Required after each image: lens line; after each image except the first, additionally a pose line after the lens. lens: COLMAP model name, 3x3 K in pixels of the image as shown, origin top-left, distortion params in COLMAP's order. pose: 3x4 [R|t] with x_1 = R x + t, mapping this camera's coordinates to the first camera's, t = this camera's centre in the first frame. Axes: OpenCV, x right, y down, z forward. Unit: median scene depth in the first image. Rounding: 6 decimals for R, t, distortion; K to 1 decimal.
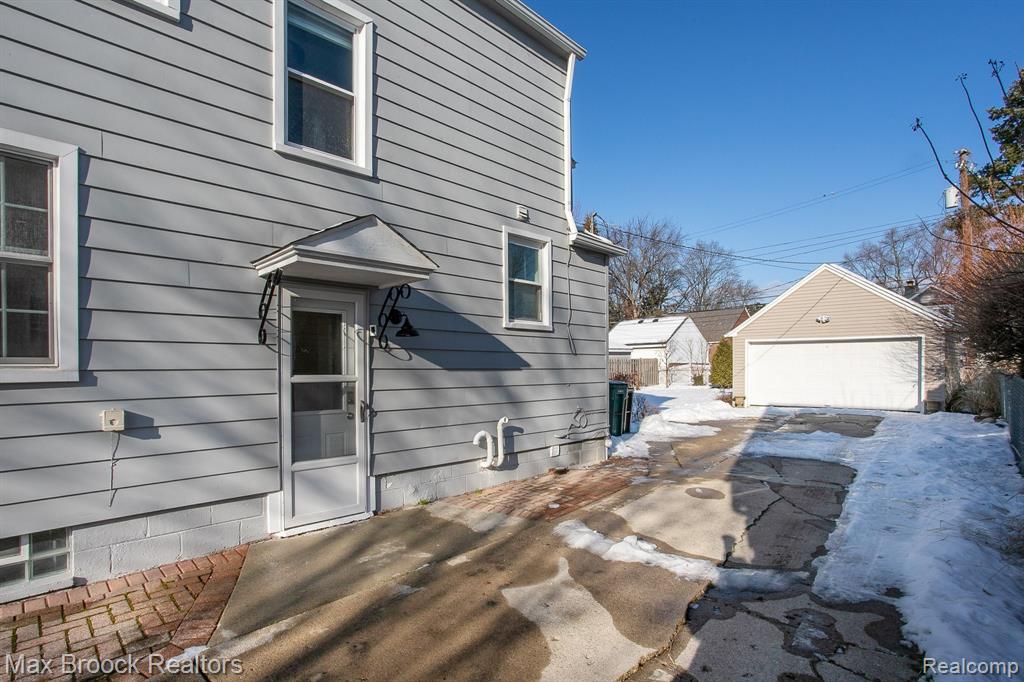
lens RADIAL K [[512.5, 0, 509.3], [0, 512.5, 331.7], [0, 0, 1]] dist [-0.054047, 0.027016]
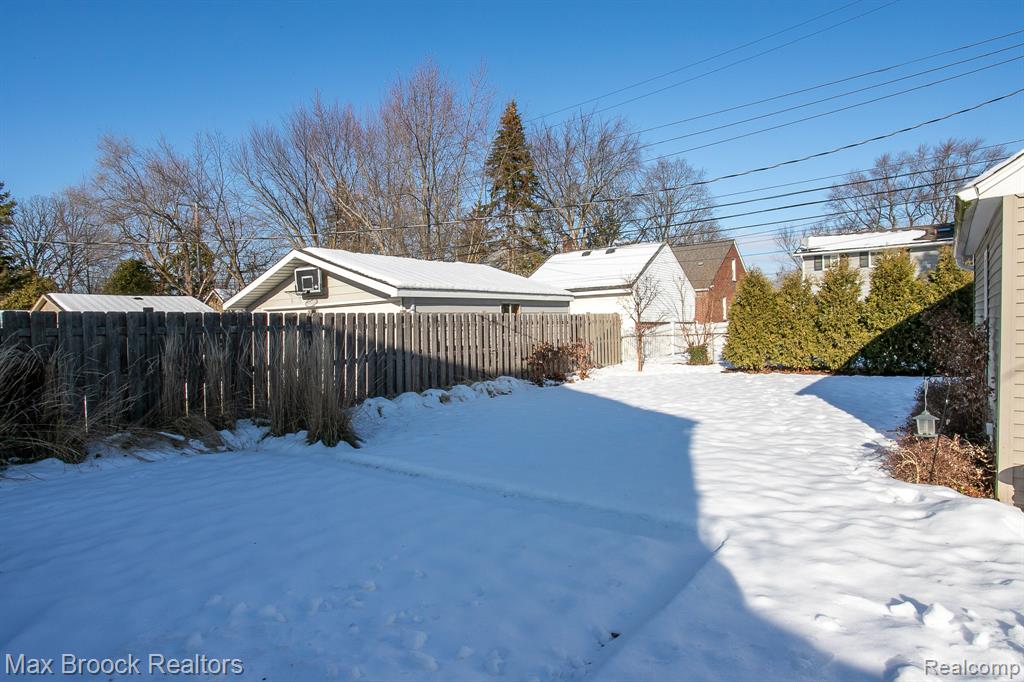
lens RADIAL K [[568.5, 0, 514.2], [0, 568.5, 324.6], [0, 0, 1]] dist [-0.043246, 0.000893]
pose [[0.991331, -0.018227, 0.130120, 0.105456], [0.010363, 0.998092, 0.060862, 0.026810], [-0.130981, -0.058986, 0.989628, 0.428675]]
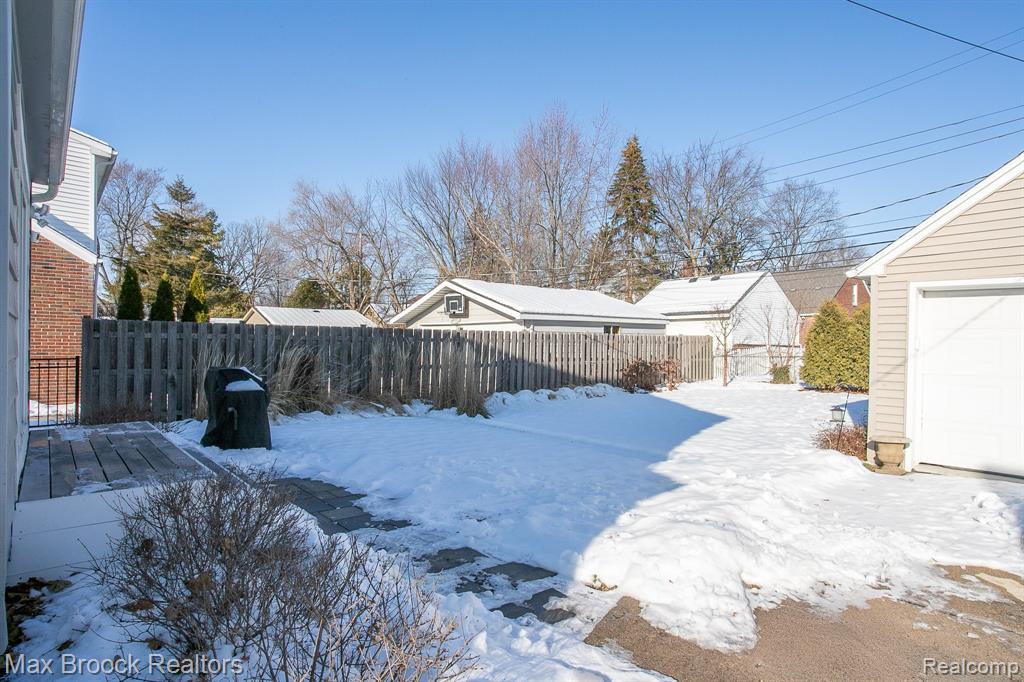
lens RADIAL K [[568.5, 0, 514.2], [0, 568.5, 324.6], [0, 0, 1]] dist [-0.043246, 0.000893]
pose [[0.995530, 0.011803, -0.093708, 0.119844], [-0.008761, 0.999423, 0.032807, 0.019029], [0.094042, -0.031839, 0.995059, 0.312141]]
